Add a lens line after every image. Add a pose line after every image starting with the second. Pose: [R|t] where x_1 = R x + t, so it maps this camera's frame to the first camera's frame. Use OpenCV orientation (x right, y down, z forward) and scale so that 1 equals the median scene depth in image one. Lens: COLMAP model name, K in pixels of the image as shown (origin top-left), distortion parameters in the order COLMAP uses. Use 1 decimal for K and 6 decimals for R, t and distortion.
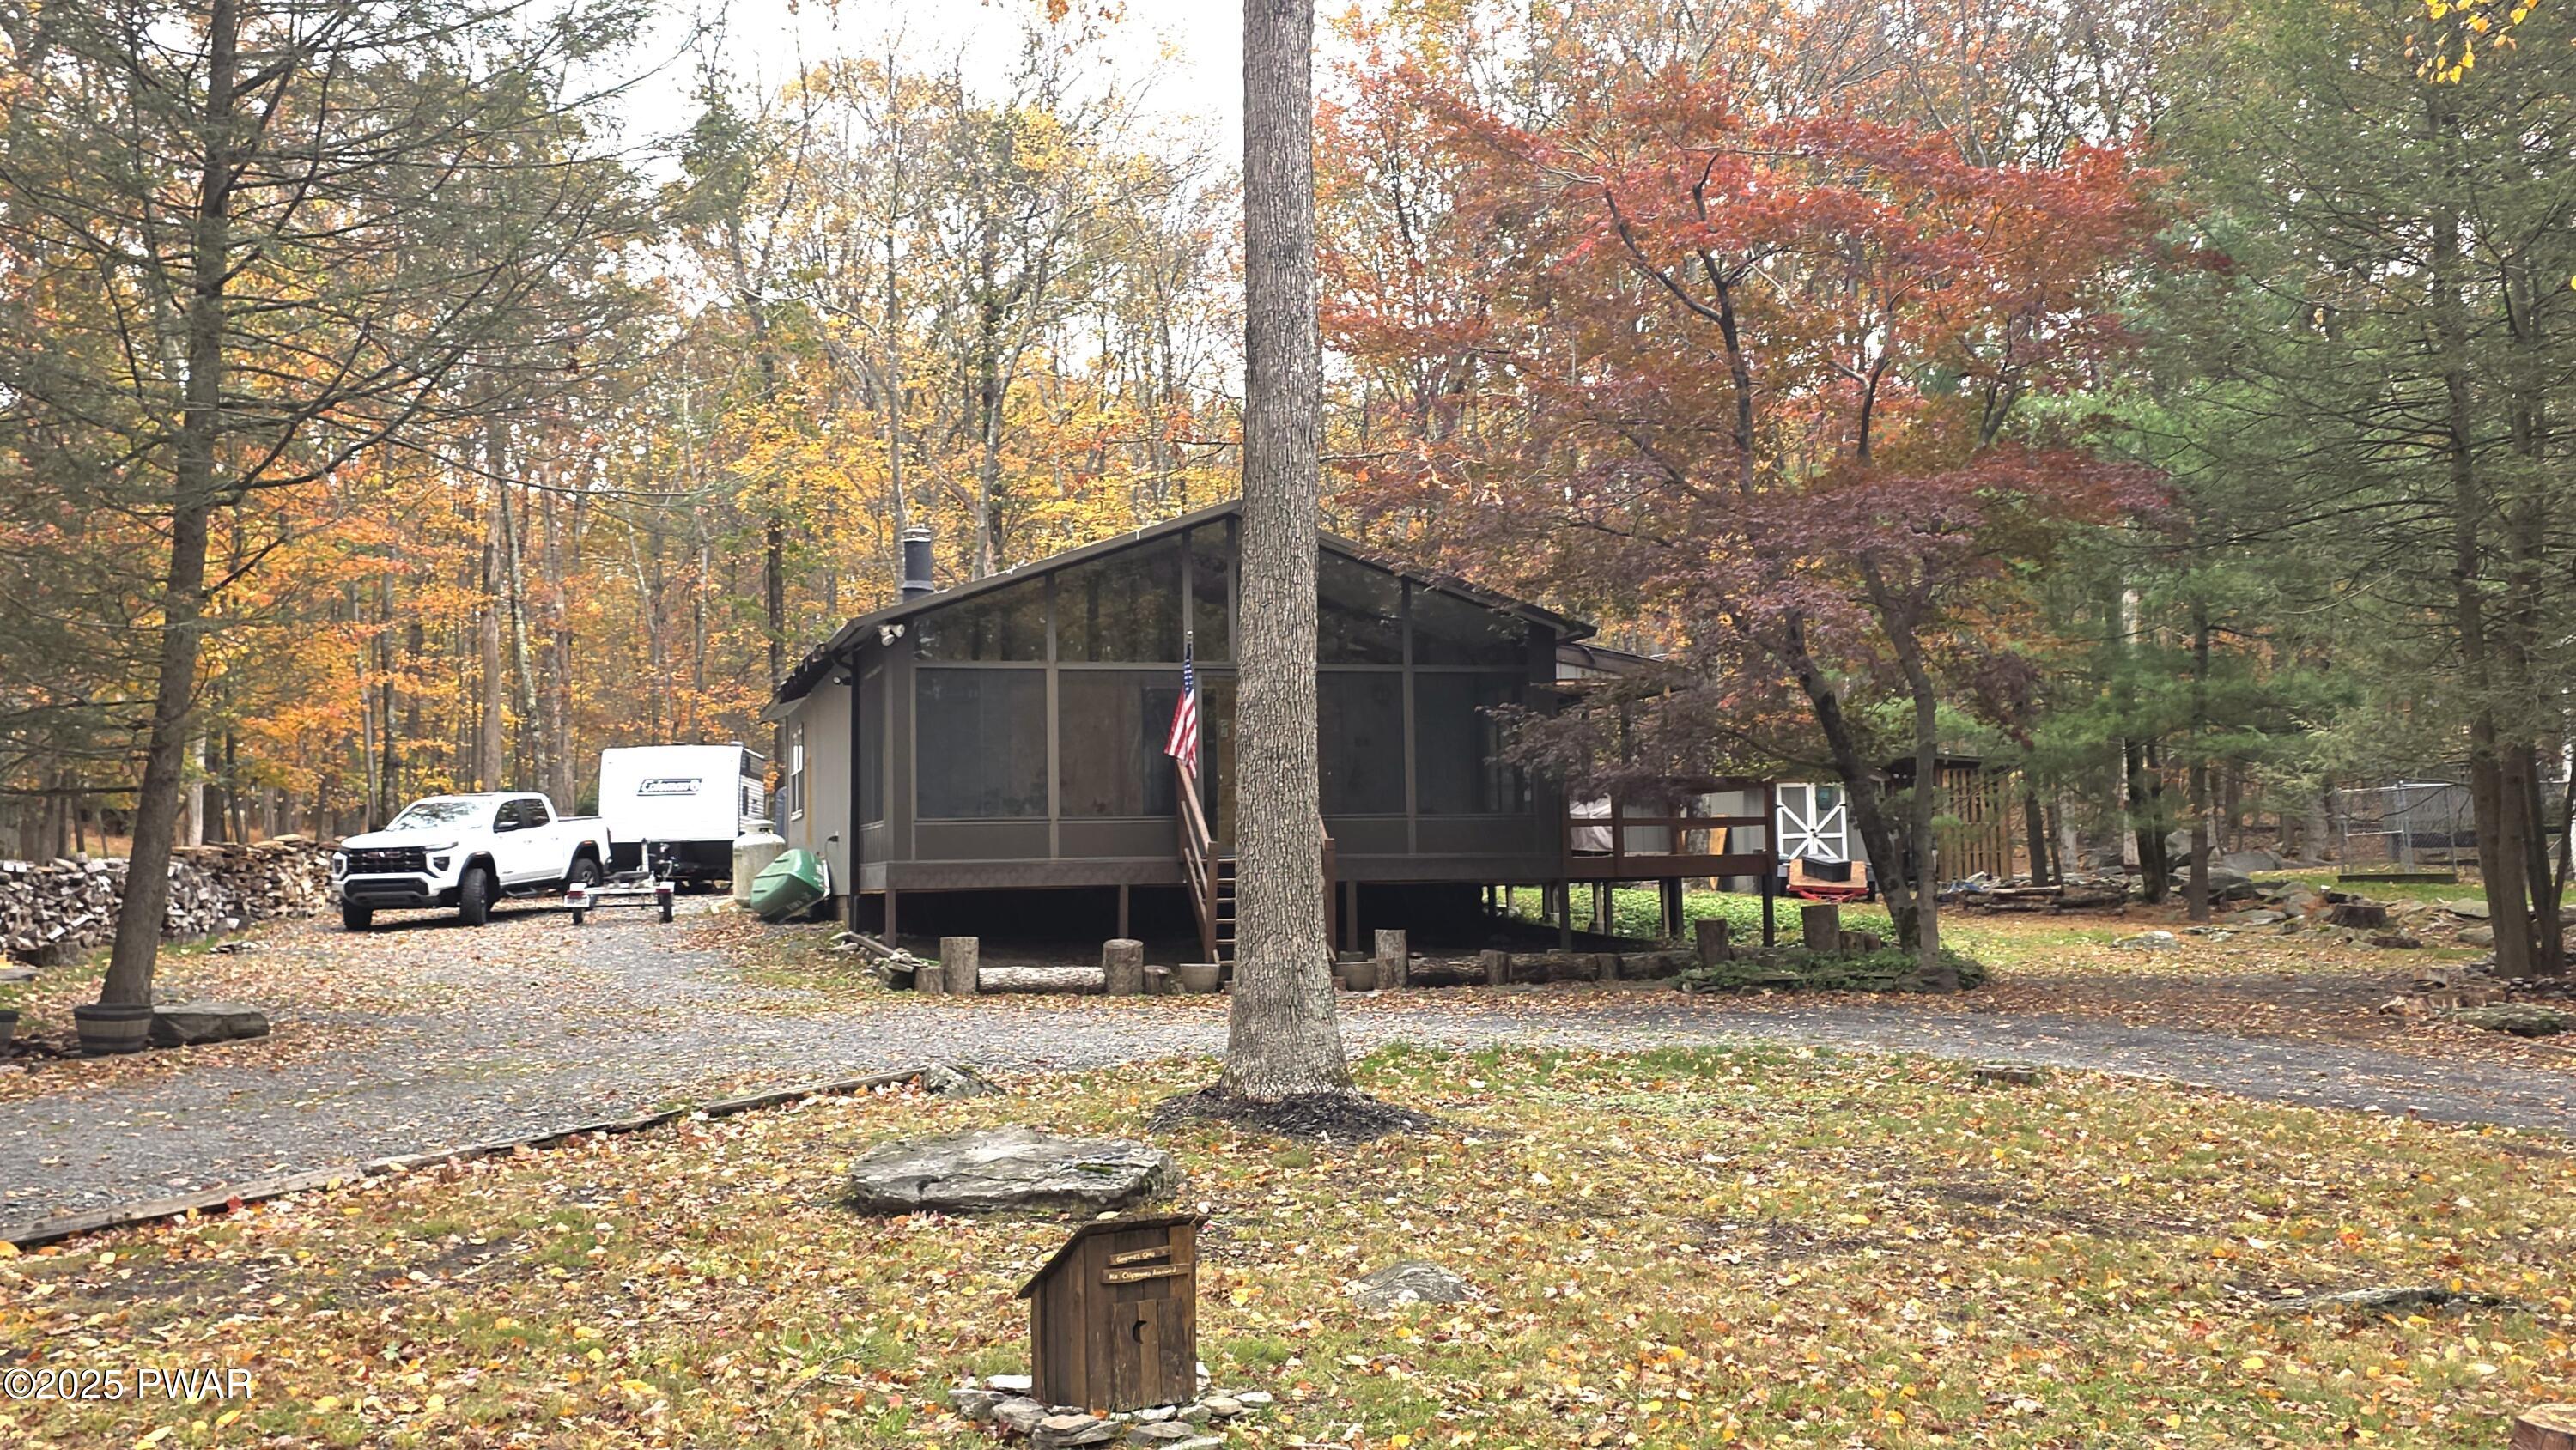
lens RADIAL K [[2222.5, 0, 1288.0], [0, 2222.5, 725.0], [0, 0, 1]] dist [0.002510, 0.001724]
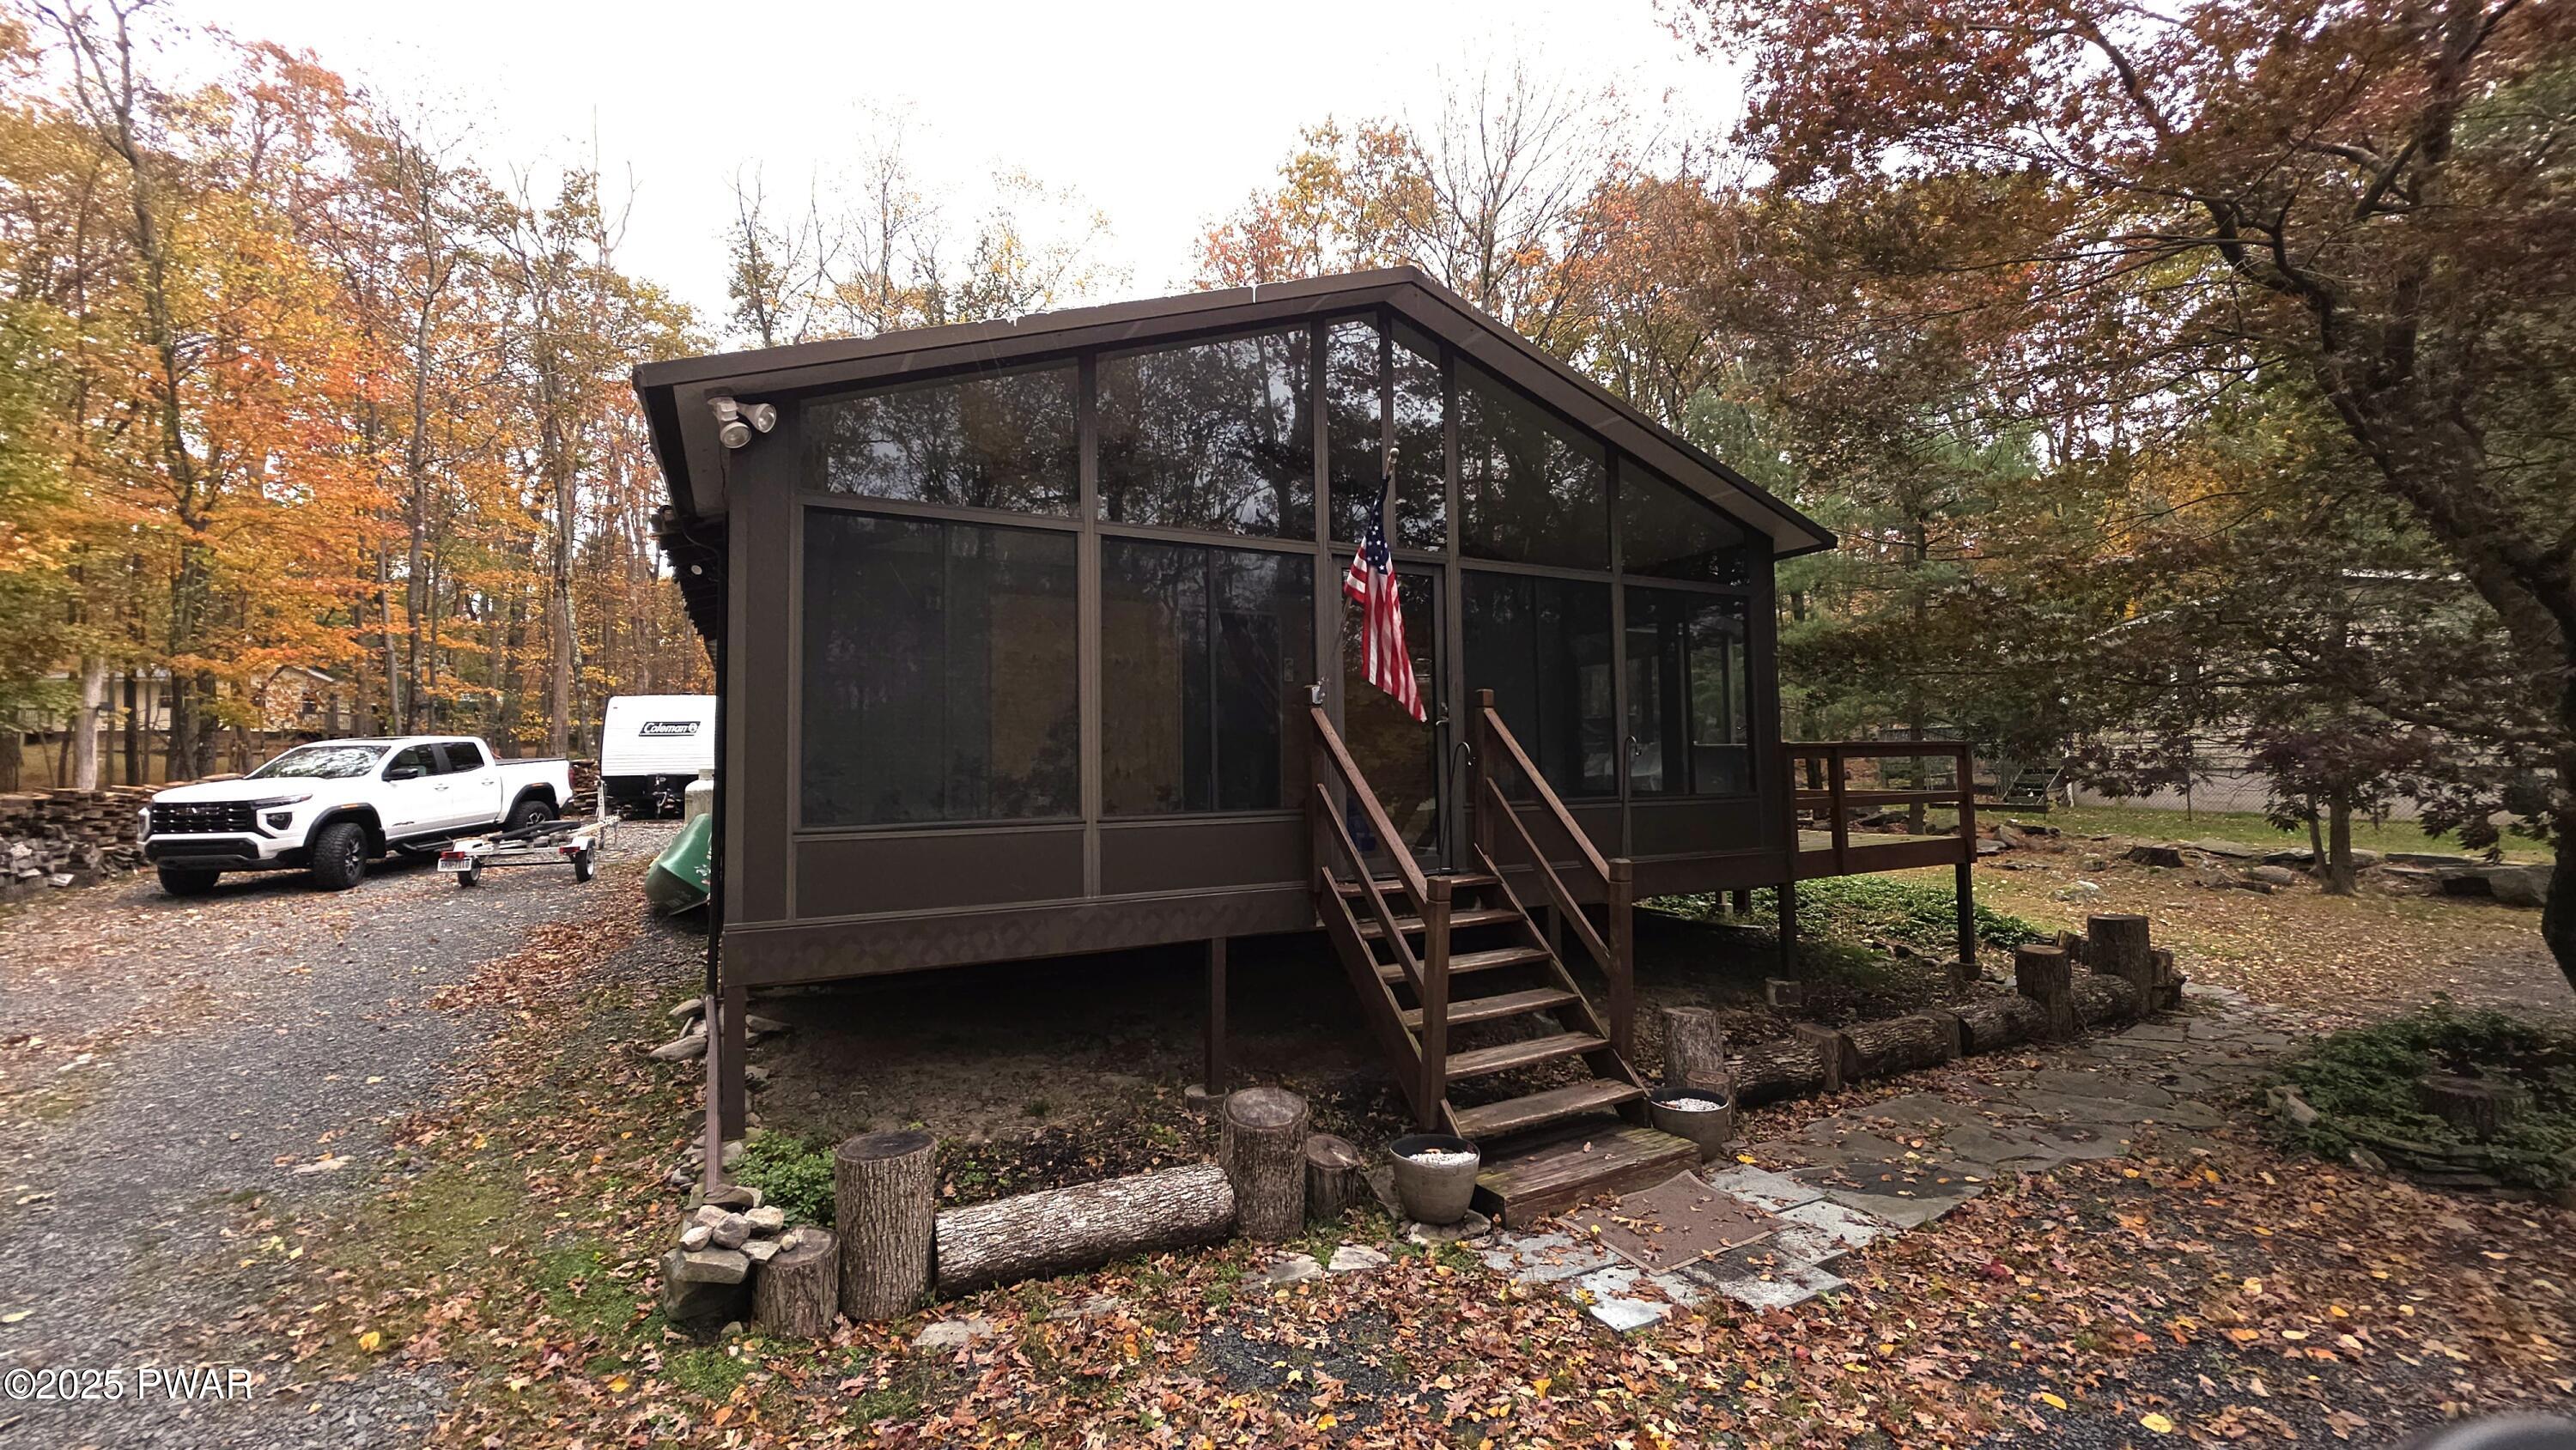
lens RADIAL K [[1013.5, 0, 1288.0], [0, 1013.5, 725.0], [0, 0, 1]] dist [-0.001159, -0.000087]
pose [[0.981331, 0.014345, 0.191793, -0.076463], [-0.018761, 0.999599, 0.021227, 0.010095], [-0.191412, -0.024429, 0.981206, 0.547720]]
